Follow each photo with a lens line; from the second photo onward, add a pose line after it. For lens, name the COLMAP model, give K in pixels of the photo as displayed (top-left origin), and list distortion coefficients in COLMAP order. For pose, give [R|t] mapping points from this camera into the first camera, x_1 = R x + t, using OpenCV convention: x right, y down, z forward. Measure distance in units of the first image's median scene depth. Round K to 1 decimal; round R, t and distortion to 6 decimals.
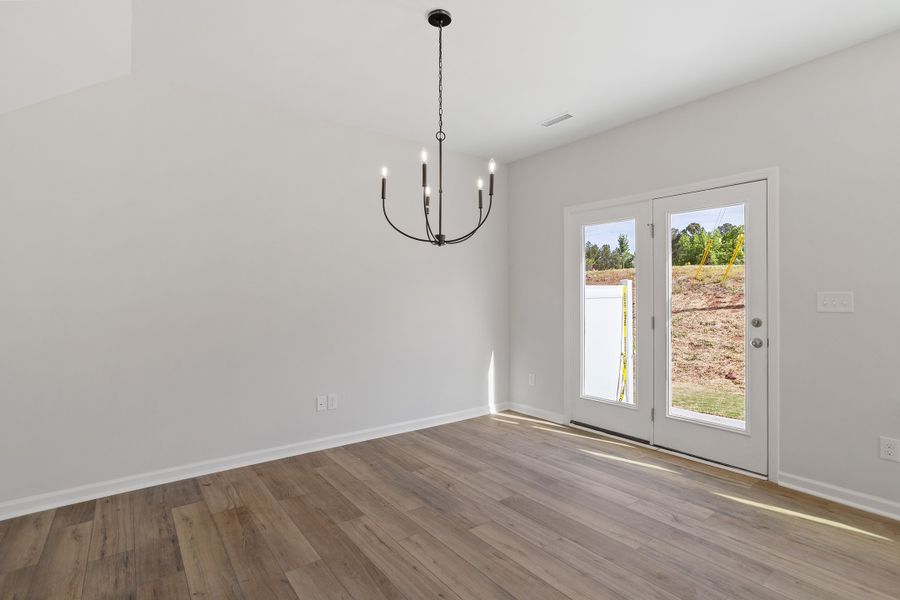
lens RADIAL K [[440.0, 0, 453.3], [0, 440.0, 284.0], [0, 0, 1]] dist [-0.045776, 0.029269]
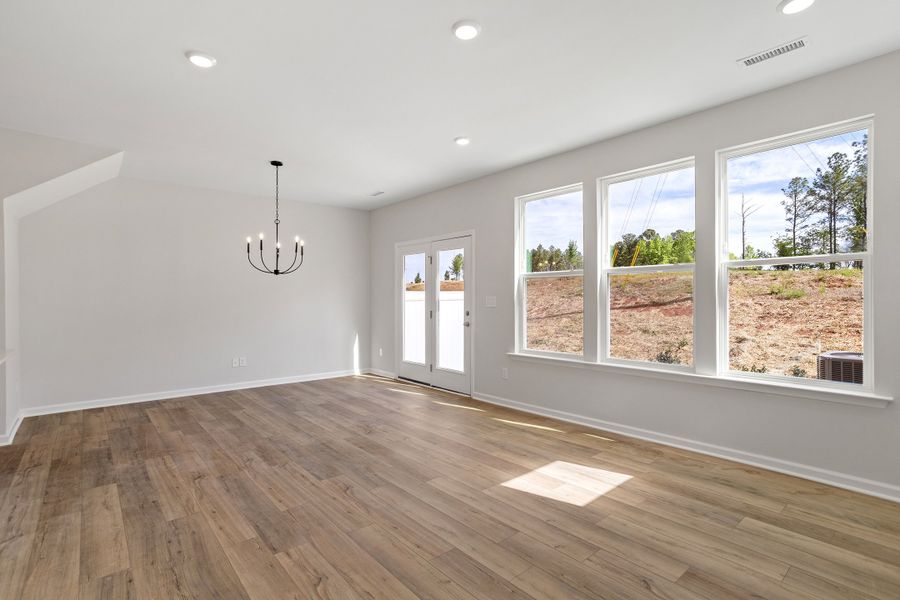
lens RADIAL K [[436.0, 0, 450.0], [0, 436.0, 300.0], [0, 0, 1]] dist [-0.045120, 0.026817]
pose [[0.998511, -0.002046, 0.054508, 0.518036], [0.000359, 0.999521, 0.030934, -0.024505], [-0.054546, -0.030868, 0.998034, -0.835826]]
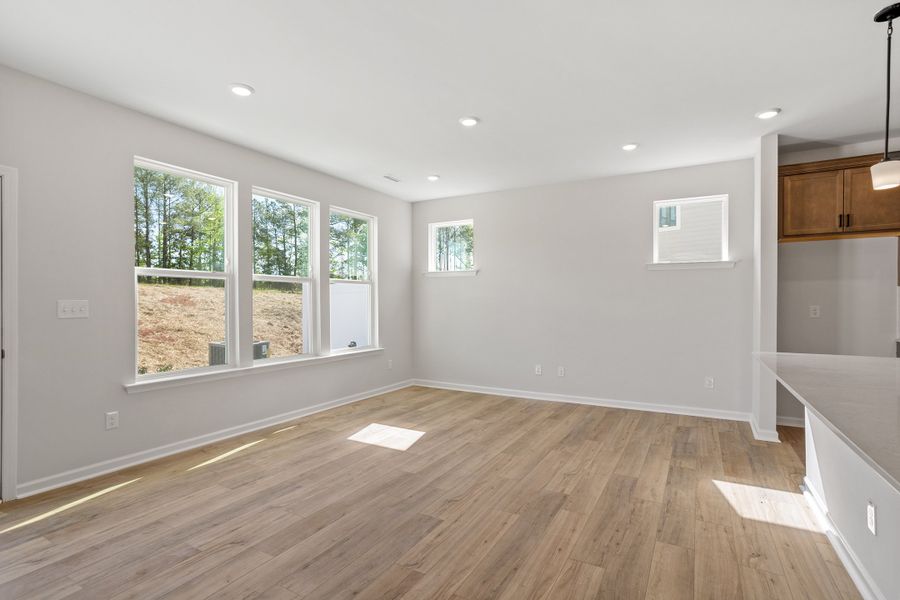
lens RADIAL K [[440.9, 0, 454.4], [0, 440.9, 304.9], [0, 0, 1]] dist [-0.049256, 0.033117]
pose [[-0.395095, -0.002340, 0.918637, -0.494515], [-0.023083, 0.999706, -0.007381, 0.014199], [-0.918350, -0.024121, -0.395033, 0.470333]]
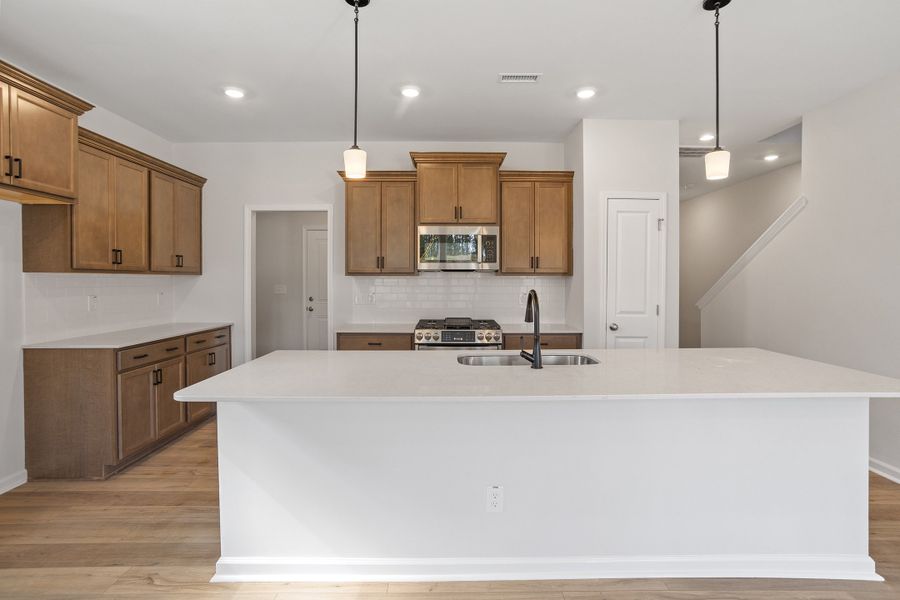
lens RADIAL K [[440.0, 0, 453.3], [0, 440.0, 284.0], [0, 0, 1]] dist [-0.045776, 0.029269]
pose [[-0.601967, 0.012571, -0.798422, 0.378628], [0.024029, 0.999708, -0.002377, -0.032265], [0.798159, -0.020616, -0.602094, 0.045514]]
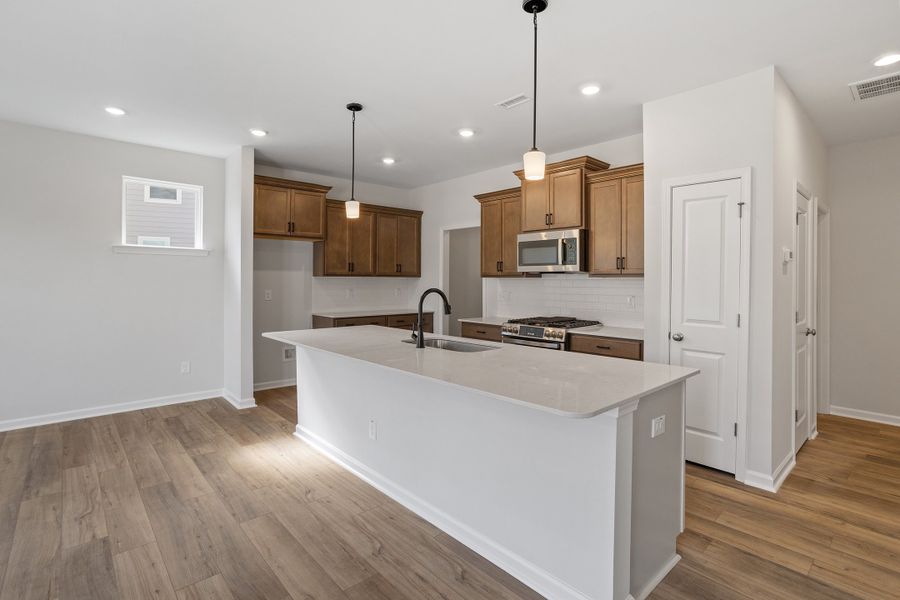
lens RADIAL K [[440.0, 0, 453.3], [0, 440.0, 284.0], [0, 0, 1]] dist [-0.045776, 0.029269]
pose [[-0.996598, 0.001744, -0.082399, -0.268462], [0.003300, 0.999819, -0.018748, -0.012225], [0.082352, -0.018956, -0.996423, 0.670865]]
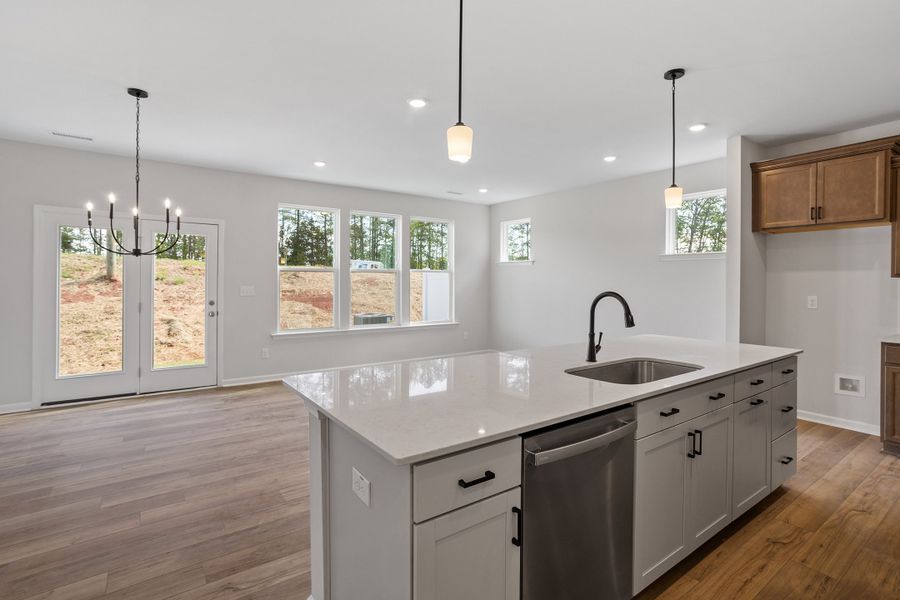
lens RADIAL K [[440.0, 0, 453.3], [0, 440.0, 284.0], [0, 0, 1]] dist [-0.045776, 0.029269]
pose [[0.022812, -0.001759, 0.999738, -1.079386], [-0.033072, 0.999450, 0.002513, -0.027309], [-0.999193, -0.033121, 0.022741, -0.043121]]
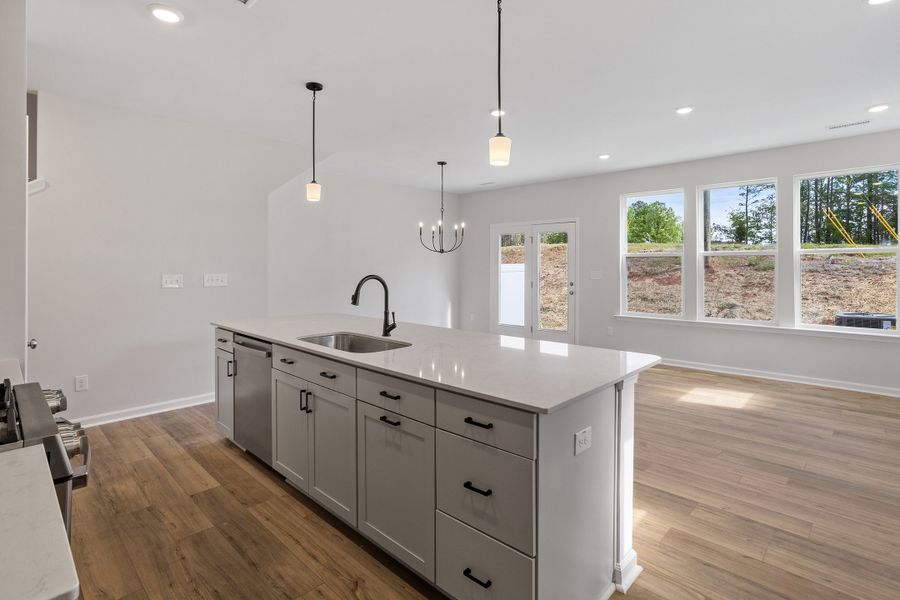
lens RADIAL K [[445.2, 0, 450.6], [0, 445.2, 273.6], [0, 0, 1]] dist [-0.049332, 0.027634]
pose [[0.988489, -0.000100, 0.151293, -0.285603], [-0.006597, 0.999020, 0.043760, -0.064105], [-0.151149, -0.044254, 0.987520, -1.202710]]
